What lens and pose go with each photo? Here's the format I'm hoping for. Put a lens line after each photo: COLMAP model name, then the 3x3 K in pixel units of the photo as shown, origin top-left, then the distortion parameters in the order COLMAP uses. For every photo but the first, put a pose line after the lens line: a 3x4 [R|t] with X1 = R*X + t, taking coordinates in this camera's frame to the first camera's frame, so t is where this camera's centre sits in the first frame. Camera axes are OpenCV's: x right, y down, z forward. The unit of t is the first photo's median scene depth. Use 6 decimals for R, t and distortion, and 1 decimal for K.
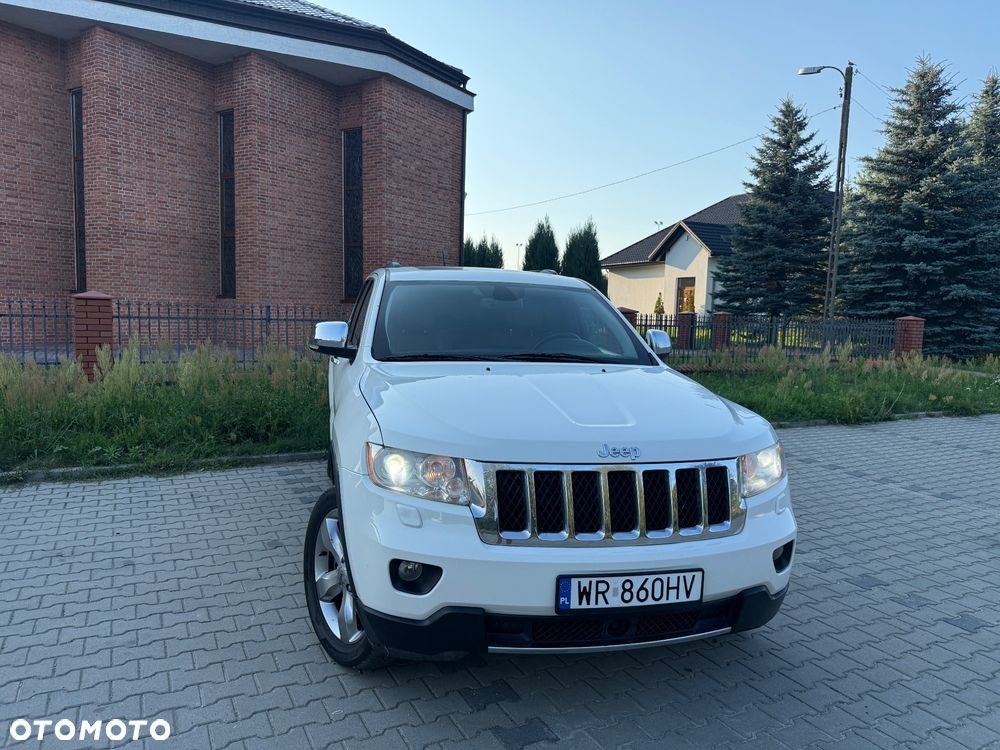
lens RADIAL K [[704.9, 0, 493.3], [0, 704.9, 382.8], [0, 0, 1]] dist [0.048562, -0.069273]
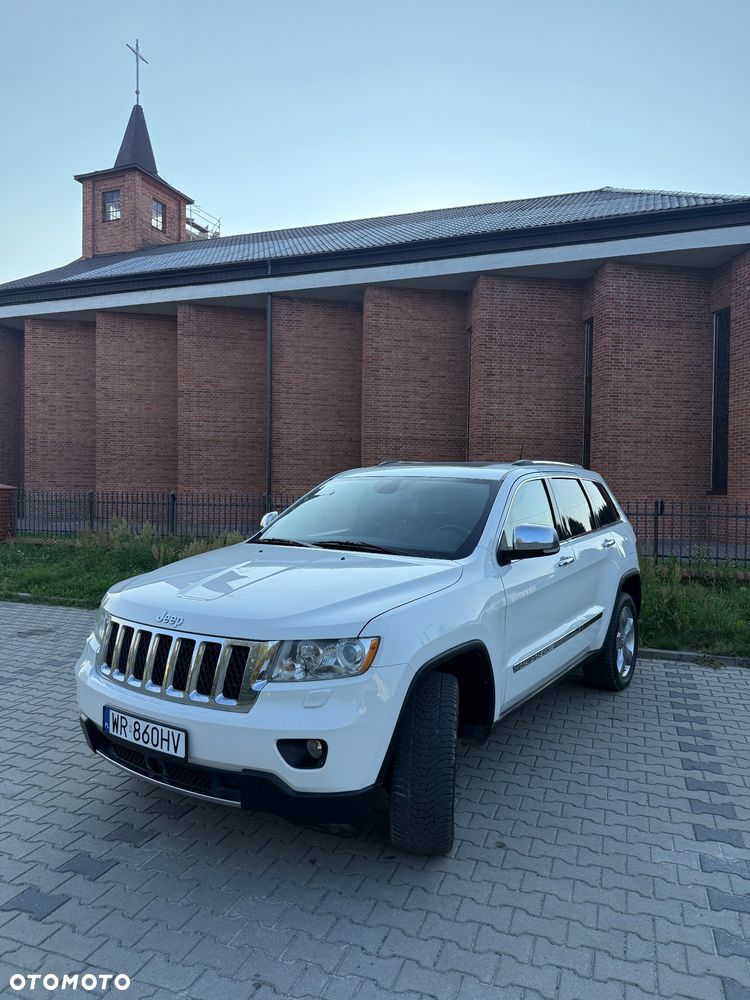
lens RADIAL K [[704.9, 0, 370.3], [0, 704.9, 506.2], [0, 0, 1]] dist [0.048562, -0.069273]
pose [[0.670973, -0.001808, -0.741480, 0.199647], [-0.070513, 0.995309, -0.066234, -0.006052], [0.738121, 0.096725, 0.667698, 0.063350]]
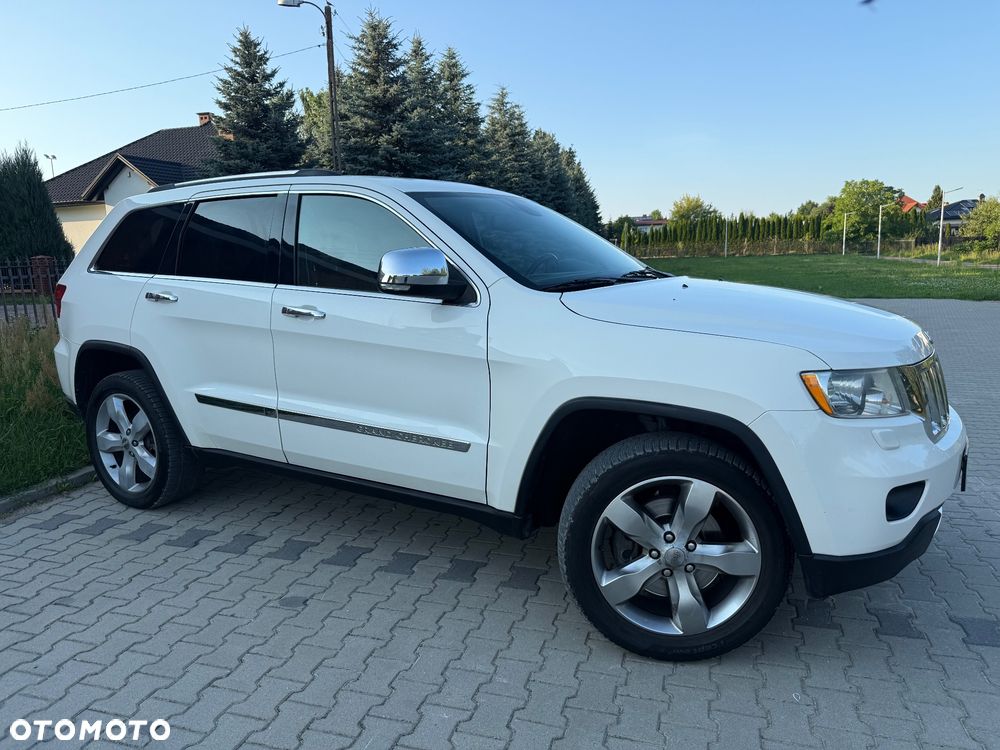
lens RADIAL K [[704.9, 0, 506.1], [0, 704.9, 380.9], [0, 0, 1]] dist [0.048562, -0.069273]
pose [[0.691120, -0.176428, 0.700875, -0.157464], [0.124194, 0.984313, 0.125312, -0.008157], [-0.711989, 0.000439, 0.702190, 0.105475]]
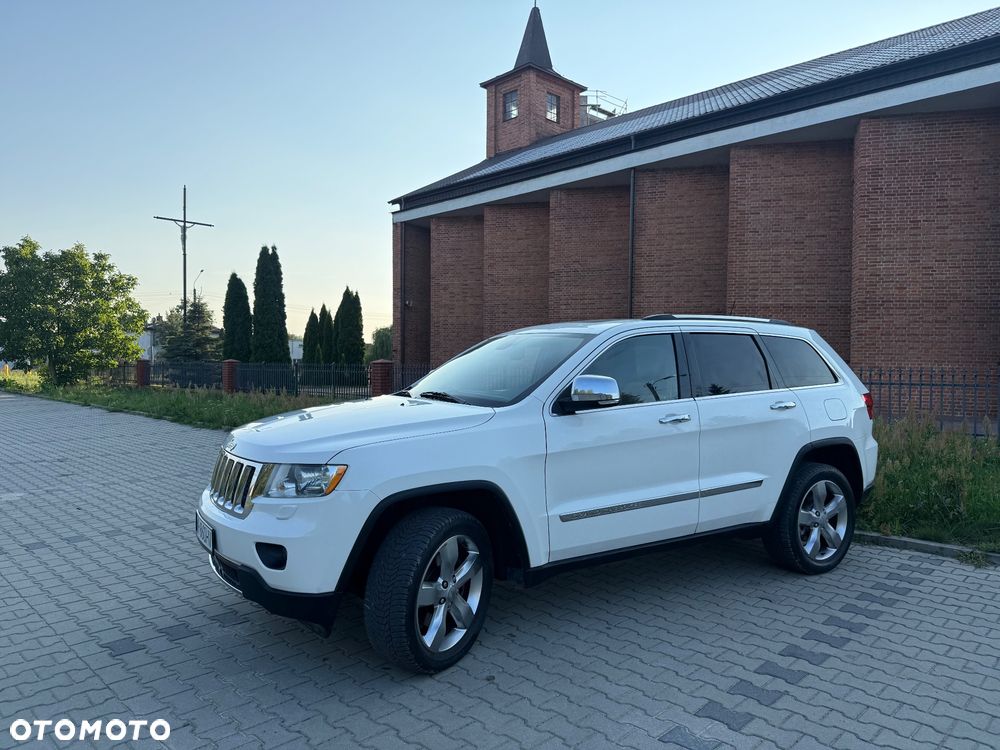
lens RADIAL K [[704.9, 0, 492.9], [0, 704.9, 382.7], [0, 0, 1]] dist [0.048562, -0.069273]
pose [[0.298214, -0.002583, -0.954496, 0.272767], [-0.100149, 0.994392, -0.033981, -0.005922], [0.949231, 0.105725, 0.296283, 0.161304]]
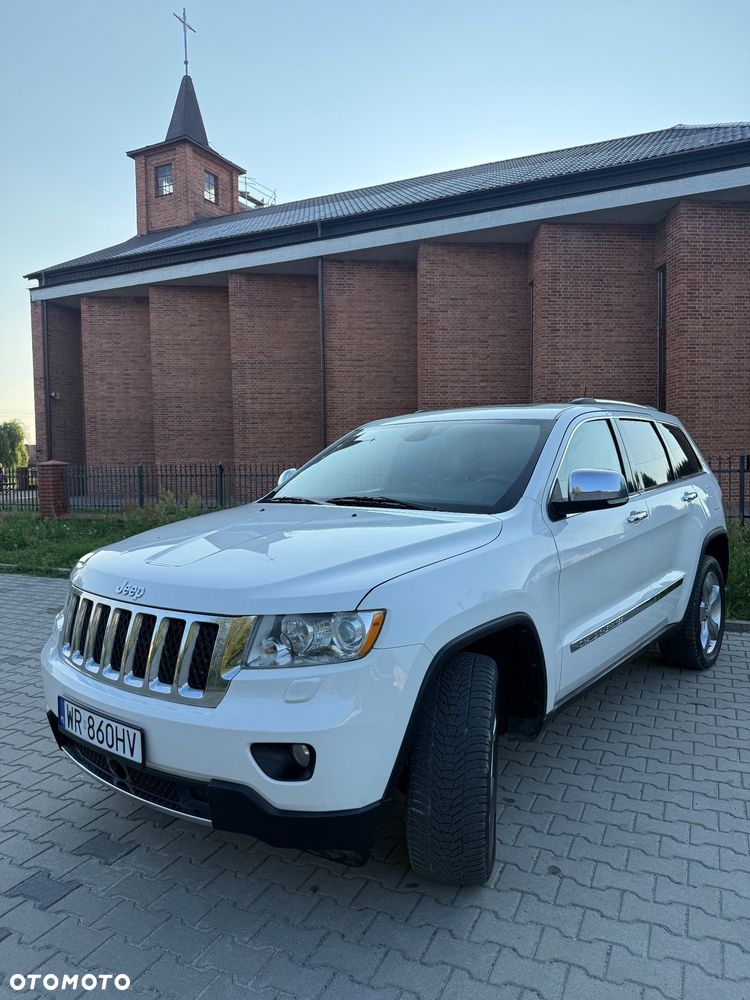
lens RADIAL K [[704.9, 0, 377.0], [0, 704.9, 501.1], [0, 0, 1]] dist [0.048562, -0.069273]
pose [[0.605580, 0.005791, -0.795764, 0.177355], [-0.051450, 0.998166, -0.031890, -0.001789], [0.794120, 0.060254, 0.604767, 0.100904]]
